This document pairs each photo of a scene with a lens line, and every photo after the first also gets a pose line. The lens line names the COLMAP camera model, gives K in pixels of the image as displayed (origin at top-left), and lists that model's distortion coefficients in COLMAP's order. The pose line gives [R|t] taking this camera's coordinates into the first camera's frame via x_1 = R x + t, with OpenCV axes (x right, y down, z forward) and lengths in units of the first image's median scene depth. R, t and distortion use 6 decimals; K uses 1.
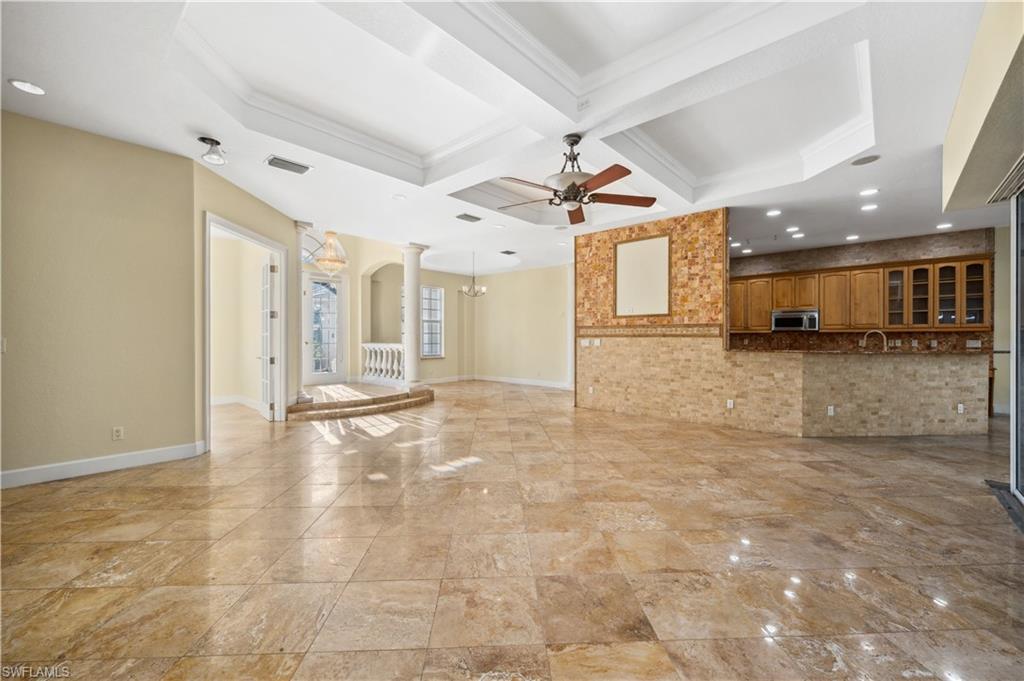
lens RADIAL K [[412.7, 0, 509.8], [0, 412.7, 340.6], [0, 0, 1]] dist [-0.002179, 0.000014]
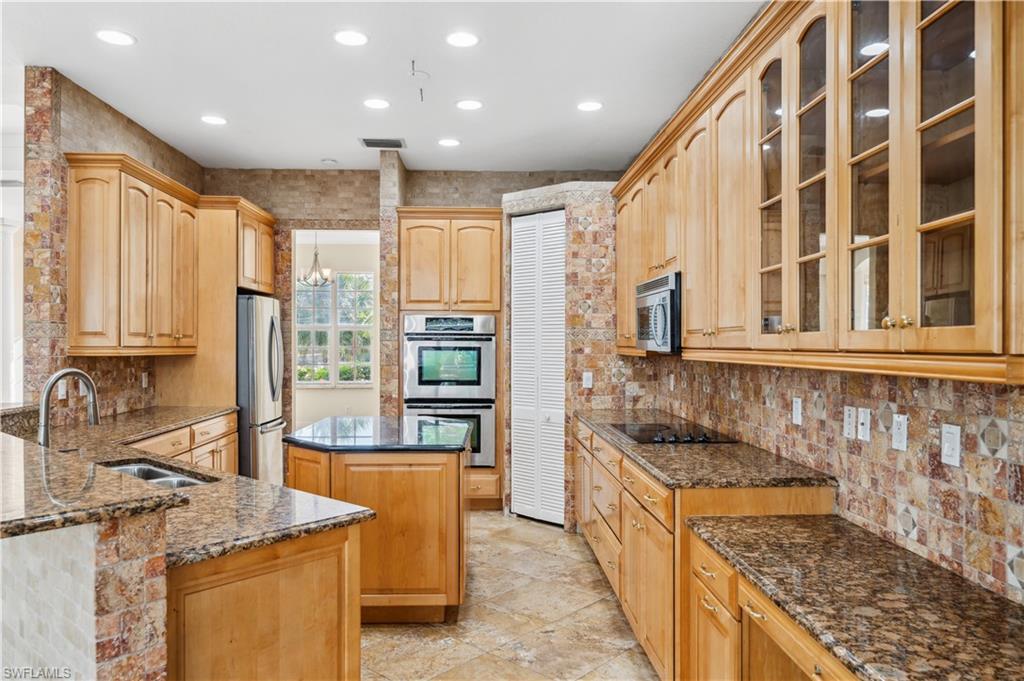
lens RADIAL K [[696.4, 0, 515.3], [0, 696.4, 341.5], [0, 0, 1]] dist [0.001921, -0.003313]
pose [[0.717752, -0.002056, -0.696296, 1.229824], [-0.000775, 0.999993, -0.003752, -0.035616], [0.696298, 0.003233, 0.717745, 0.774277]]
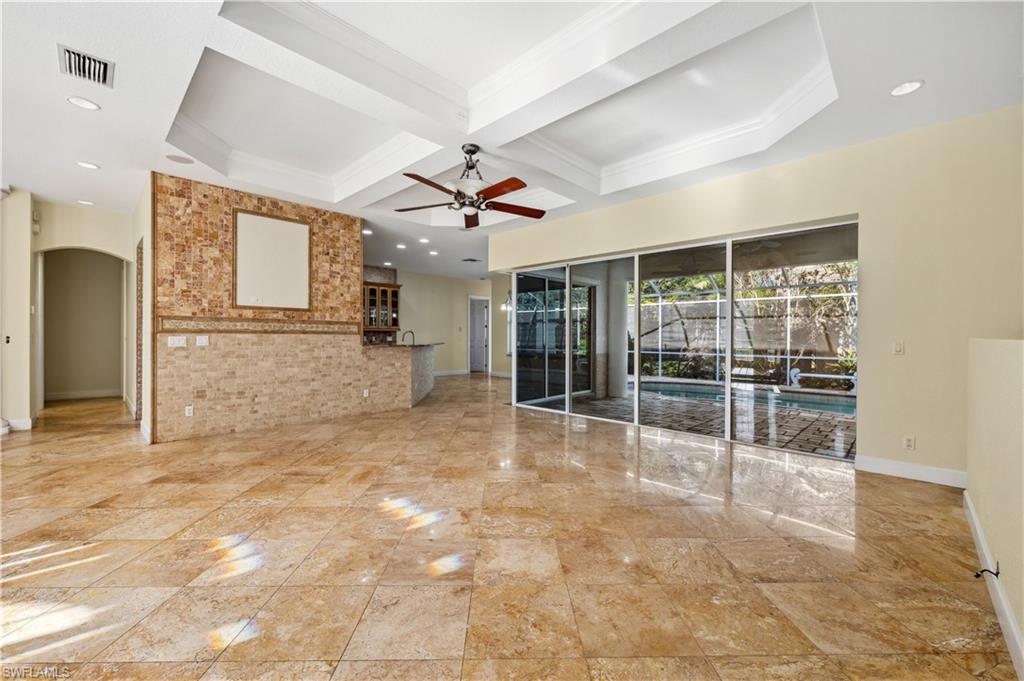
lens RADIAL K [[412.7, 0, 516.8], [0, 412.7, 338.5], [0, 0, 1]] dist [-0.002179, 0.000014]
pose [[0.010925, -0.006319, 0.999920, -0.546889], [-0.001008, 0.999979, 0.006330, -0.004740], [-0.999940, -0.001077, 0.010919, 0.524320]]
